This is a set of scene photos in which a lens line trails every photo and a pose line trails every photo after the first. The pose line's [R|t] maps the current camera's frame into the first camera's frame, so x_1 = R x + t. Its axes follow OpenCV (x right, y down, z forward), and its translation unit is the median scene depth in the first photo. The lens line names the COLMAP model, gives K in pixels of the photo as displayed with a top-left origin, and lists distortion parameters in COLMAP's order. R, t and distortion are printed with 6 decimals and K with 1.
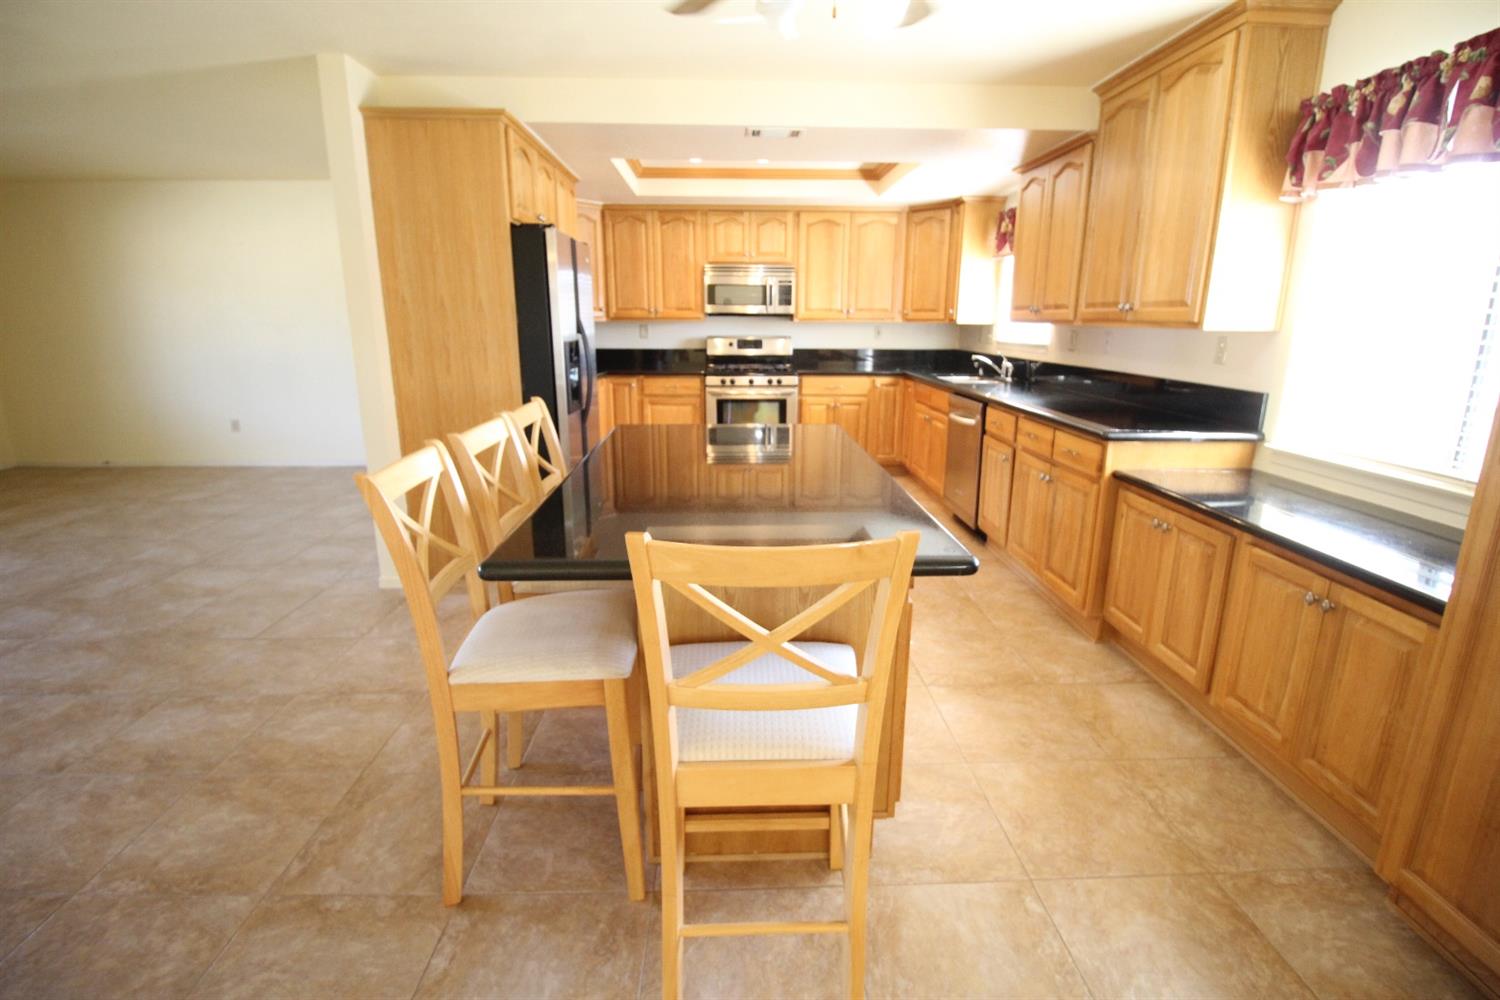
lens RADIAL K [[692.1, 0, 752.3], [0, 692.1, 496.6], [0, 0, 1]] dist [-0.004861, -0.007508]
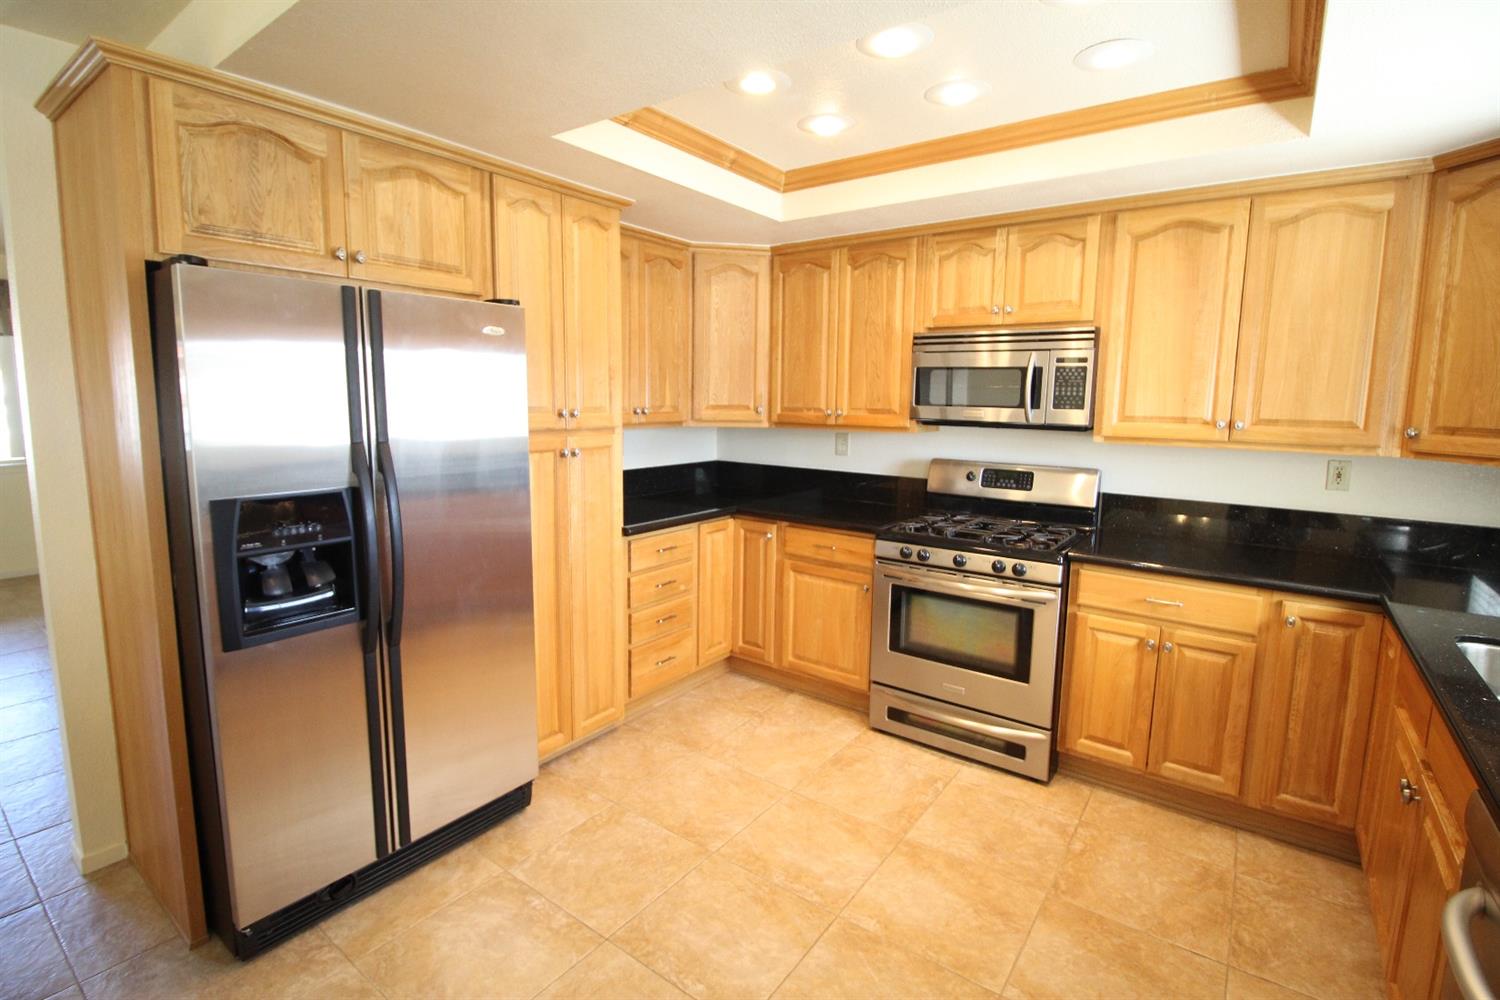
lens RADIAL K [[692.1, 0, 759.5], [0, 692.1, 490.2], [0, 0, 1]] dist [-0.004861, -0.007508]
pose [[0.791777, 0.089774, -0.604177, 0.172845], [-0.167225, 0.983208, -0.073056, -0.153660], [0.587474, 0.158878, 0.793494, 0.516651]]
